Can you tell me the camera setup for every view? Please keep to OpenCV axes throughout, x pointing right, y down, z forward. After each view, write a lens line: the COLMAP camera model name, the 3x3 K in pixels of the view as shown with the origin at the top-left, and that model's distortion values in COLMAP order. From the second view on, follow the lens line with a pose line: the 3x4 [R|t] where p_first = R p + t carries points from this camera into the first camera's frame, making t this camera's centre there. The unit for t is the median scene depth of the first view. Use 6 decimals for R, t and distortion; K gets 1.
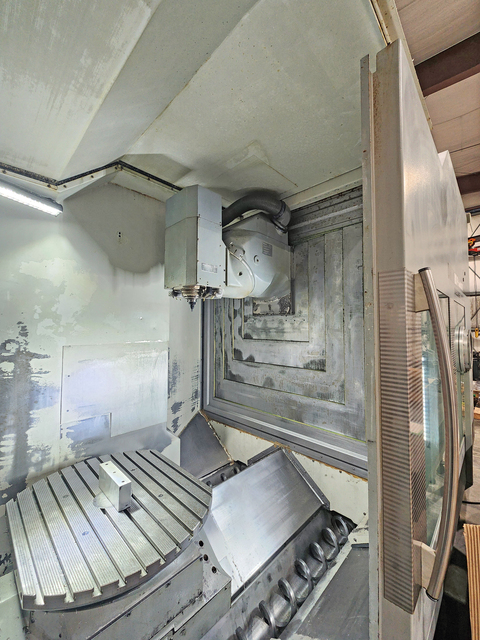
lens RADIAL K [[262.8, 0, 240.0], [0, 262.8, 320.0], [0, 0, 1]] dist [0.005576, 0.000053]
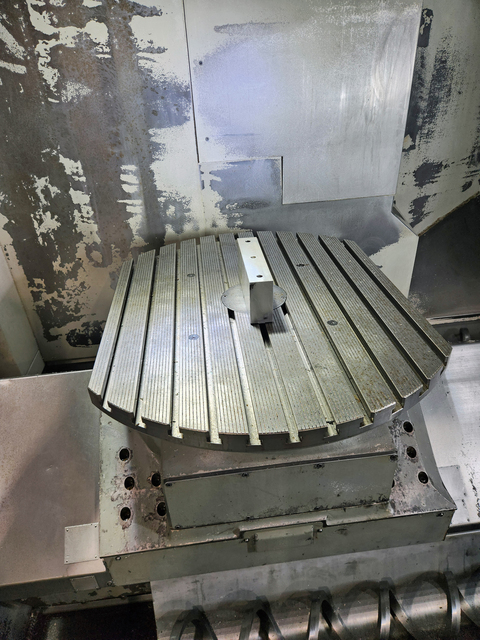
lens RADIAL K [[441.3, 0, 240.0], [0, 441.3, 320.0], [0, 0, 1]] dist [0.003705, -0.002477]
pose [[0.777623, 0.300810, -0.552101, 0.004087], [0.057832, 0.840176, 0.539222, 0.172835], [0.626065, -0.451241, 0.635943, 0.304570]]
